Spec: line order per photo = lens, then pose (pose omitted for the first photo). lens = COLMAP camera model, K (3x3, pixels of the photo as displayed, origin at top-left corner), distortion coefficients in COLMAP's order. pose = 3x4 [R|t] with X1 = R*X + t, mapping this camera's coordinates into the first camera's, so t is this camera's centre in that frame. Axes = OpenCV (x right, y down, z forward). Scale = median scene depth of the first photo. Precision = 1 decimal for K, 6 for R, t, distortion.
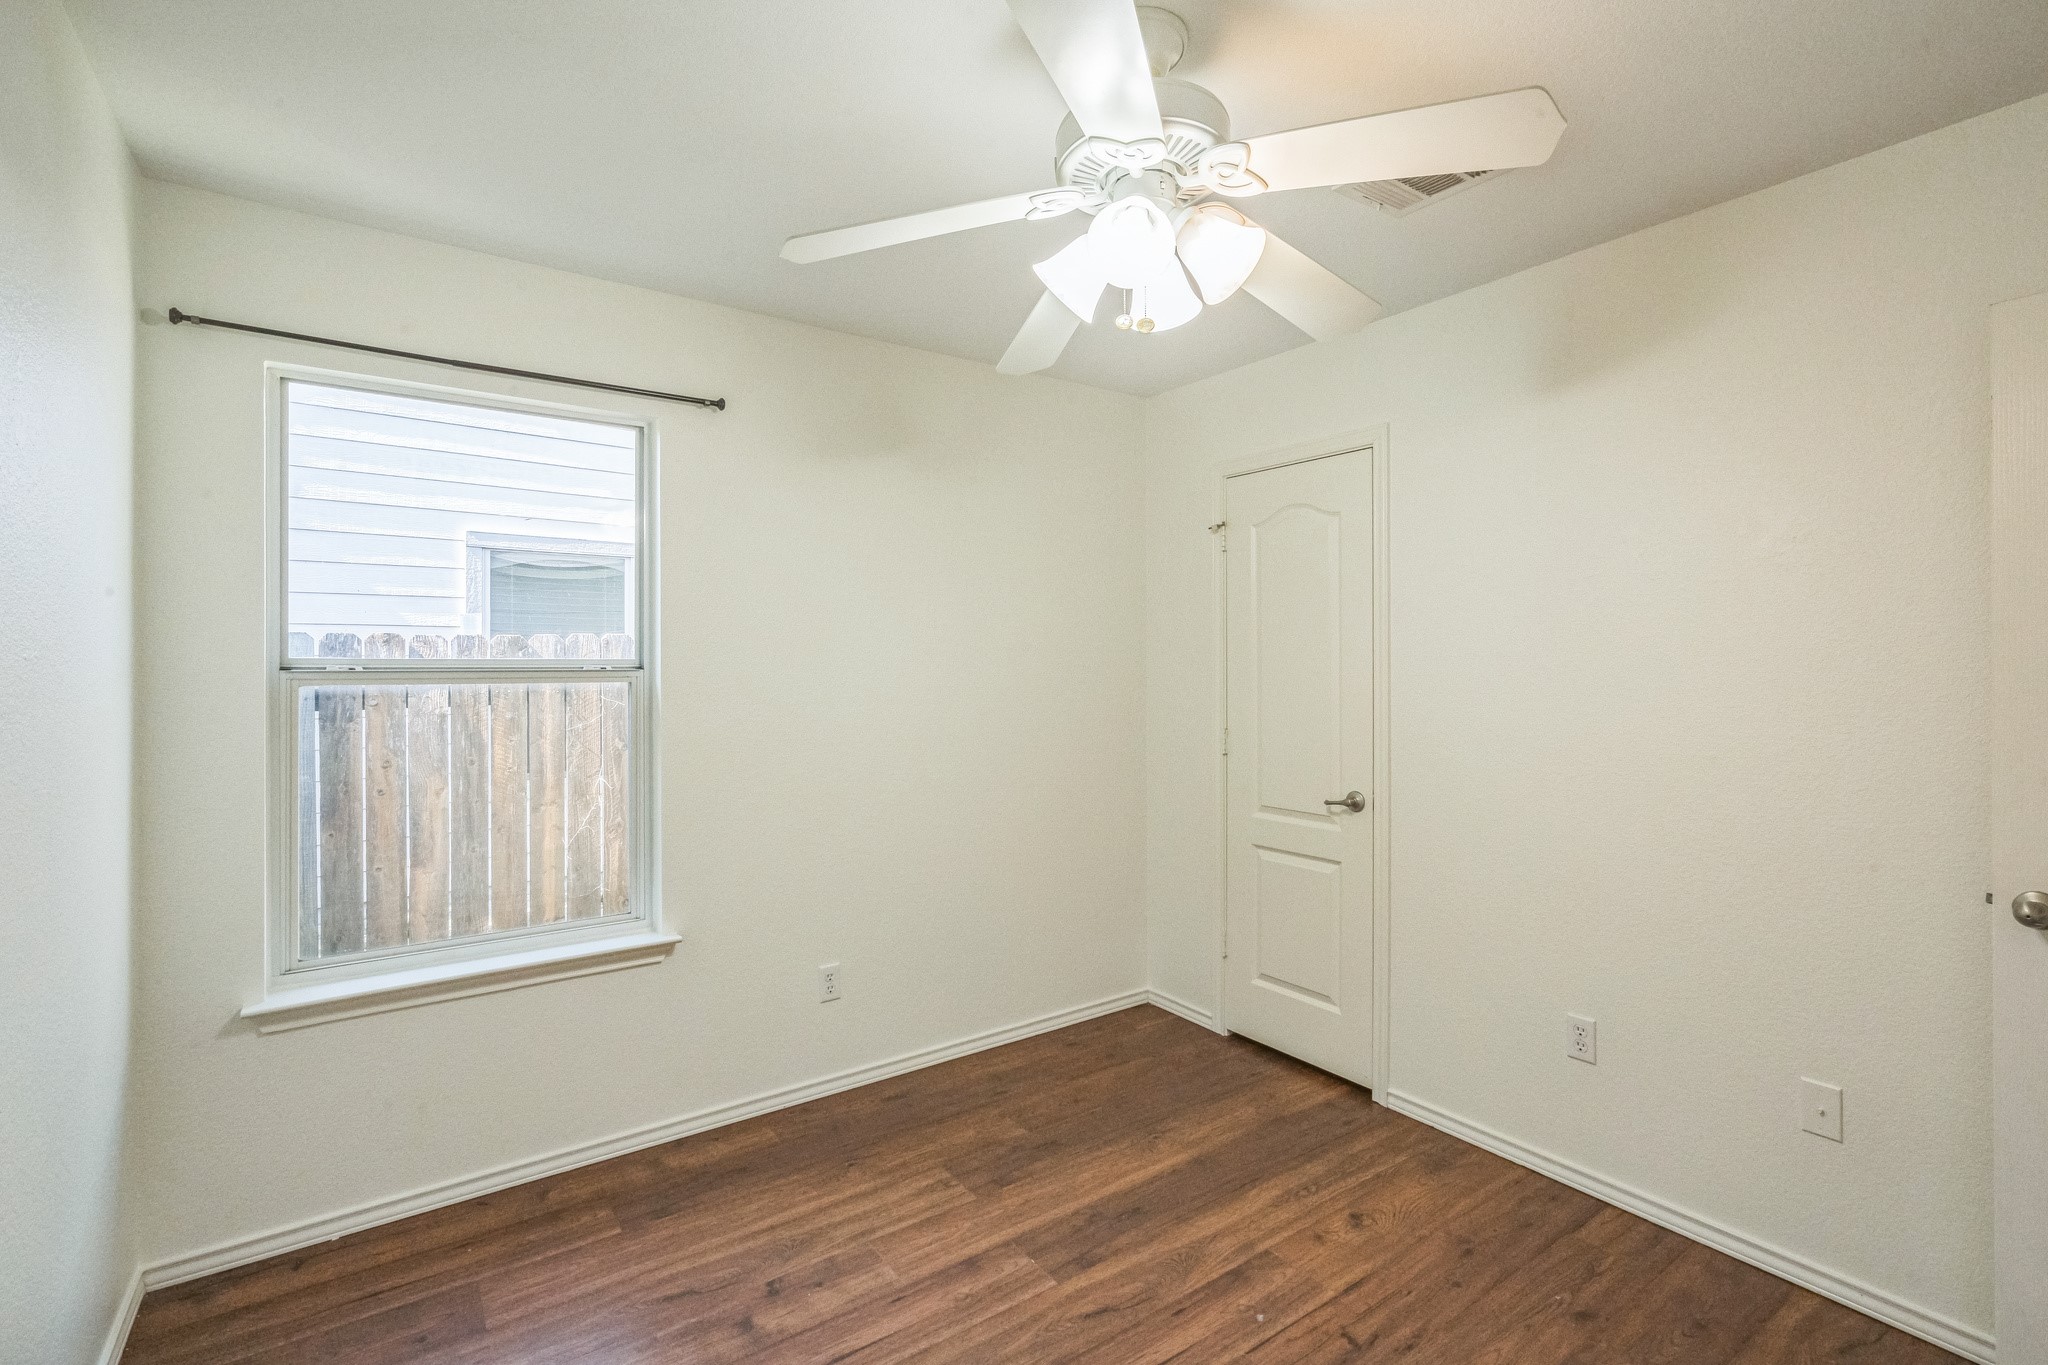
lens RADIAL K [[905.3, 0, 1022.0], [0, 905.3, 663.0], [0, 0, 1]] dist [-0.000489, 0.000316]
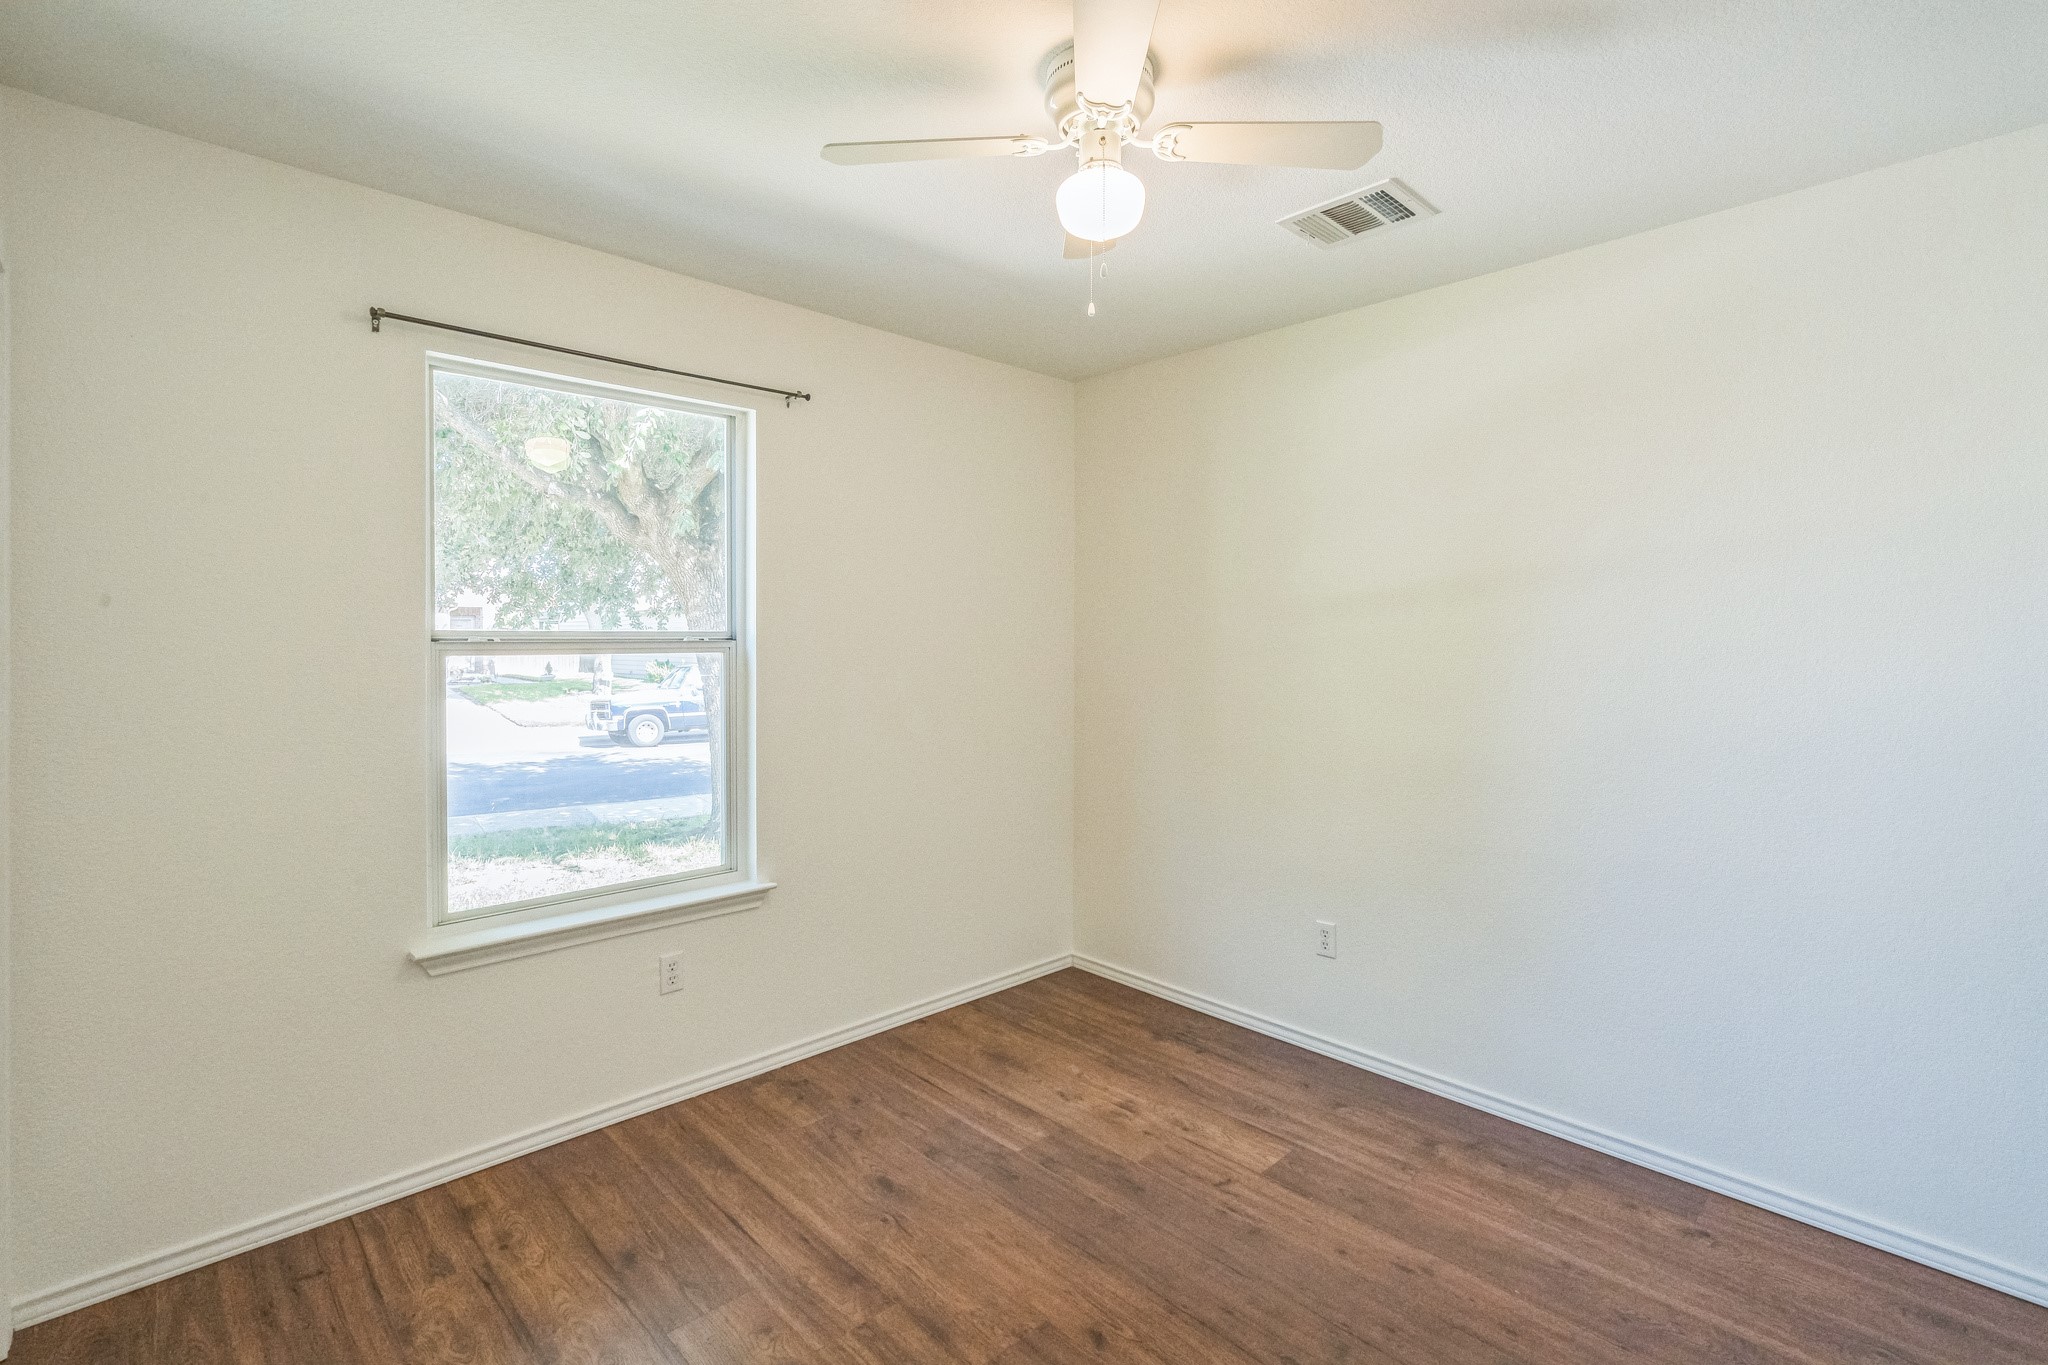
lens RADIAL K [[949.5, 0, 1033.2], [0, 949.5, 656.4], [0, 0, 1]] dist [-0.000582, 0.000037]
pose [[0.988473, -0.003204, 0.151365, -0.239979], [-0.000041, 0.999770, 0.021427, 0.001685], [-0.151399, -0.021186, 0.988246, -0.180221]]
